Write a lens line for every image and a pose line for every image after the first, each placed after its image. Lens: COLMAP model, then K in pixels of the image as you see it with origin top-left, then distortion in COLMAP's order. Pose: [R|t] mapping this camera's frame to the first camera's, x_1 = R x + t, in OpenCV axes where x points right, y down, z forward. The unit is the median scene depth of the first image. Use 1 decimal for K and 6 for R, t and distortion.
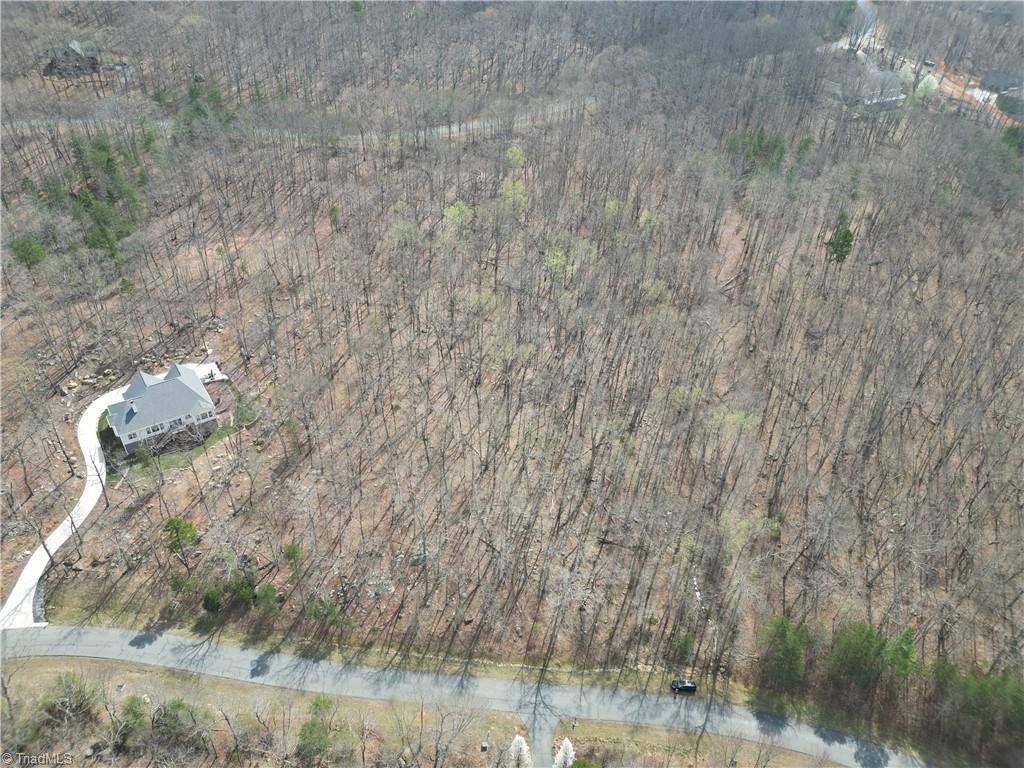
lens RADIAL K [[711.1, 0, 500.4], [0, 711.1, 385.9], [0, 0, 1]] dist [0.055827, -0.051248]
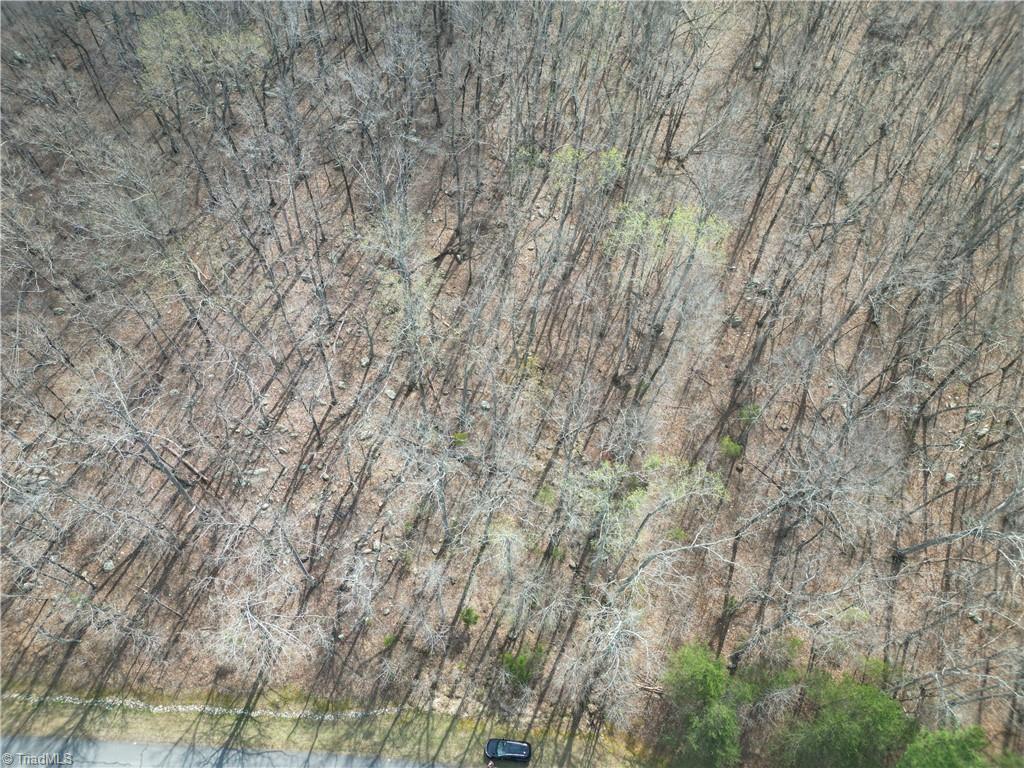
lens RADIAL K [[711.1, 0, 500.4], [0, 711.1, 385.9], [0, 0, 1]] dist [0.055827, -0.051248]
pose [[0.999643, 0.026418, -0.003959, 0.238372], [-0.023349, 0.936096, 0.350970, -0.016016], [0.012978, -0.350752, 0.936378, 0.588072]]
